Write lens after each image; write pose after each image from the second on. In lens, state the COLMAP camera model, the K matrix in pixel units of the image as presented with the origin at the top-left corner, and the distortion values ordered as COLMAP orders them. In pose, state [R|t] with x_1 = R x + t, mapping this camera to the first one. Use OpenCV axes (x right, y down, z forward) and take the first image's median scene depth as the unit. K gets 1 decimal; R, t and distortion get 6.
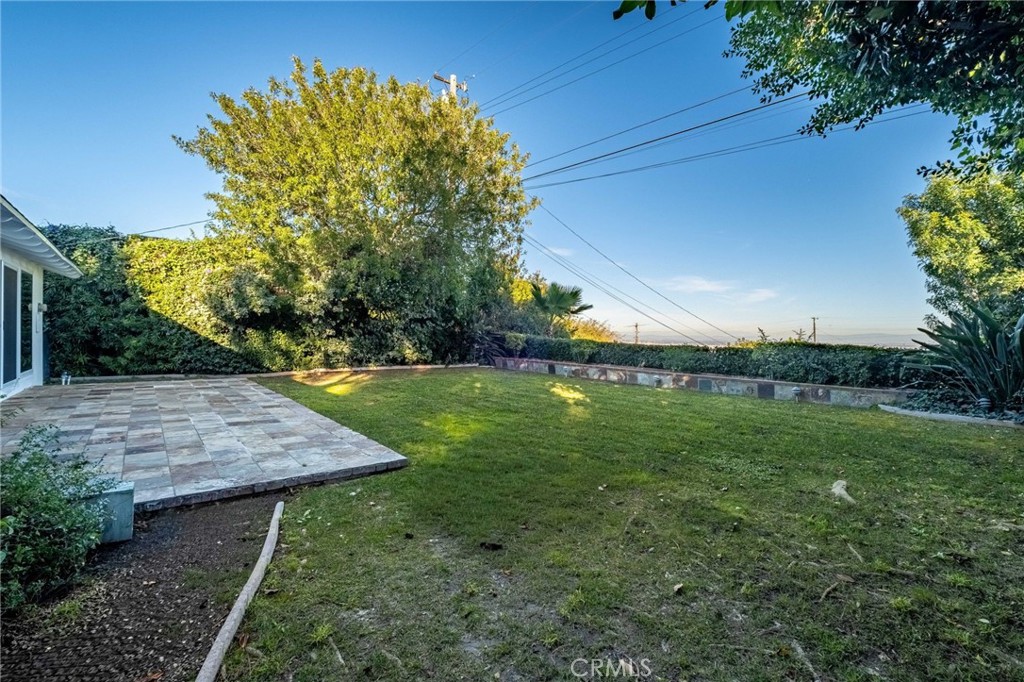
lens RADIAL K [[459.6, 0, 509.3], [0, 459.6, 337.3], [0, 0, 1]] dist [-0.000382, -0.000361]
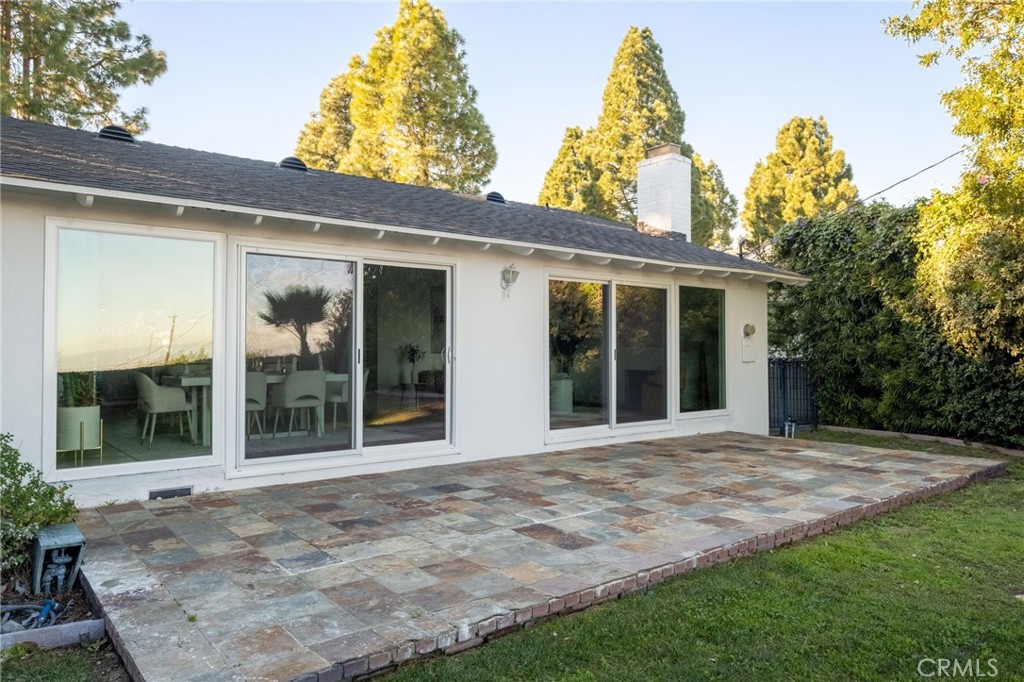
lens RADIAL K [[698.2, 0, 512.0], [0, 698.2, 341.0], [0, 0, 1]] dist [0.000423, -0.000013]
pose [[-0.036762, -0.033776, -0.998753, 0.355252], [-0.002293, 0.999429, -0.033715, -0.017214], [0.999321, 0.001050, -0.036819, 1.373723]]
